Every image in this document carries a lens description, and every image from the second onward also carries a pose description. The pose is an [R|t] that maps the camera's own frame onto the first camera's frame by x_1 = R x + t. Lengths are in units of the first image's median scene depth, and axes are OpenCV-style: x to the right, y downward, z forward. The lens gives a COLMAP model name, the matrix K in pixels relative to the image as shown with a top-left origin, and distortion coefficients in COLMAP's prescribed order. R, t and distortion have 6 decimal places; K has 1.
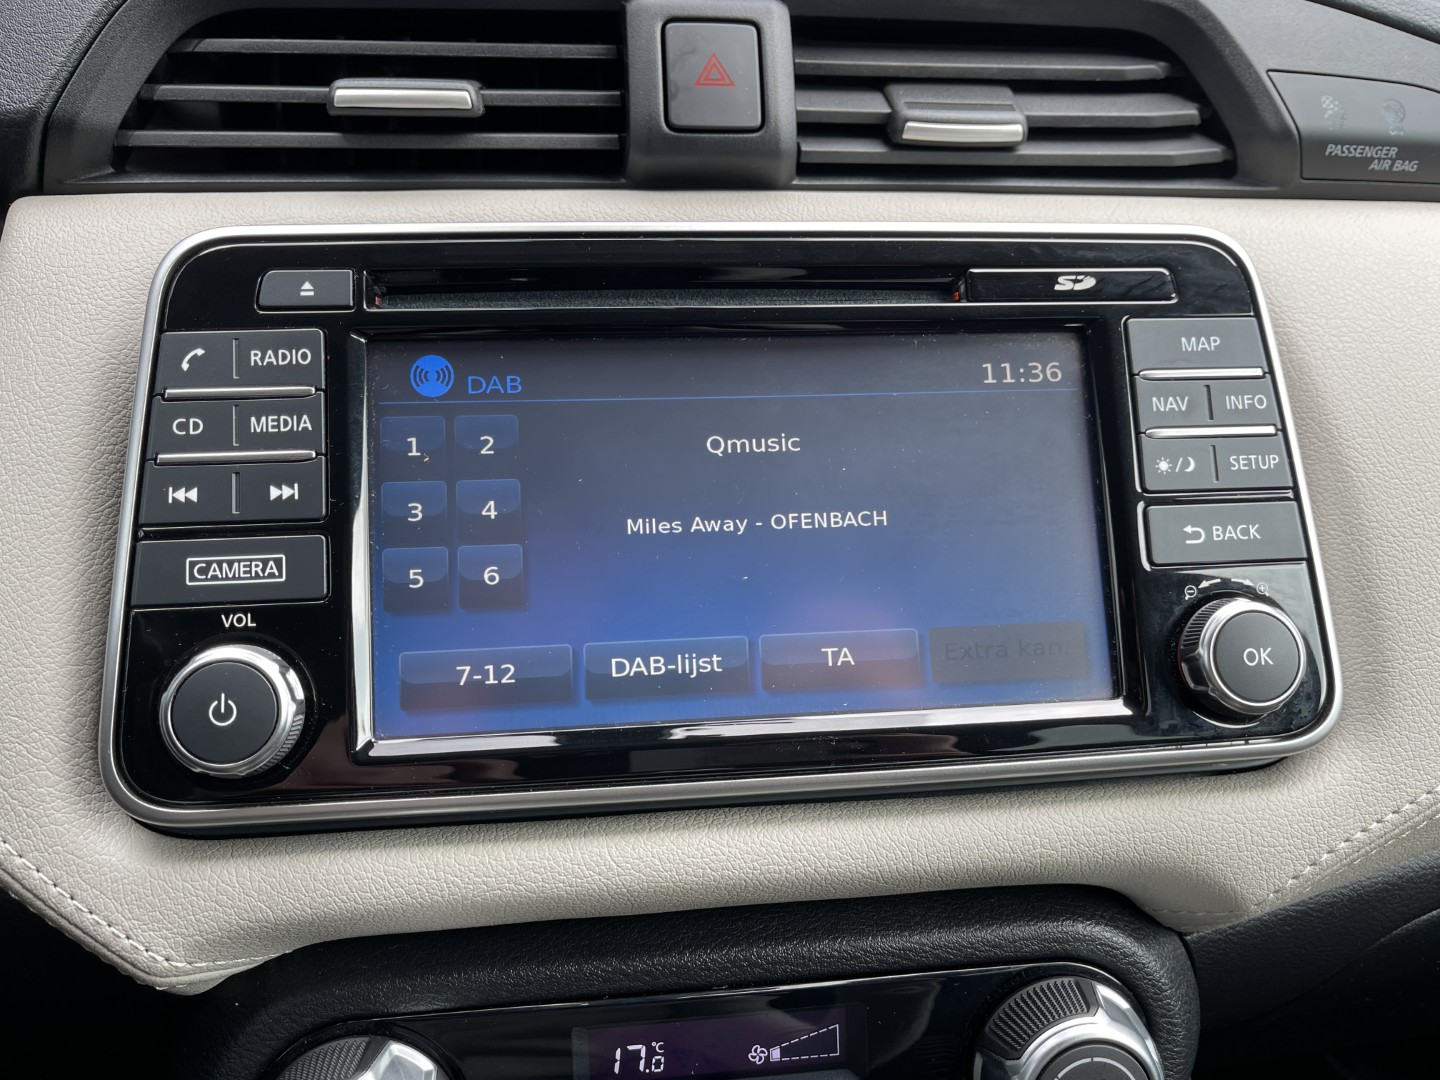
lens RADIAL K [[1123.3, 0, 725.3], [0, 1123.3, 540.3], [0, 0, 1]] dist [0.015402, -0.049558]
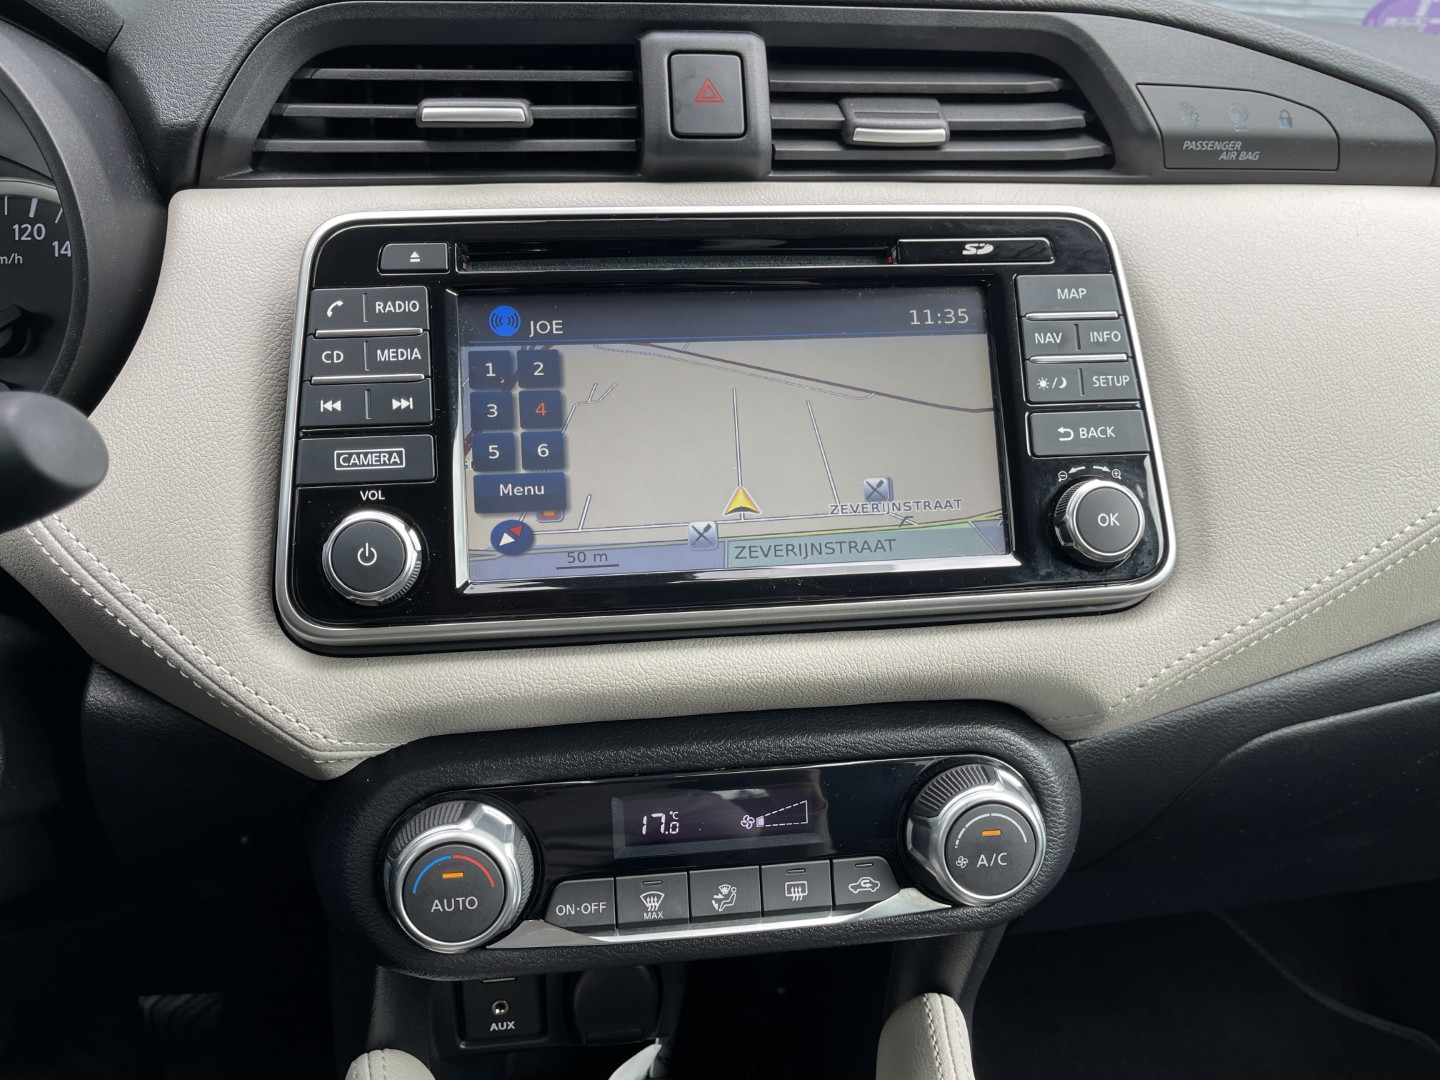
lens RADIAL K [[1104.3, 0, 720.0], [0, 1104.3, 540.0], [0, 0, 1]] dist [-0.002595, 0.001990]
pose [[0.999953, -0.009383, 0.002327, -0.004384], [0.009345, 0.999831, 0.015828, 0.096536], [-0.002475, -0.015805, 0.999872, -0.329833]]
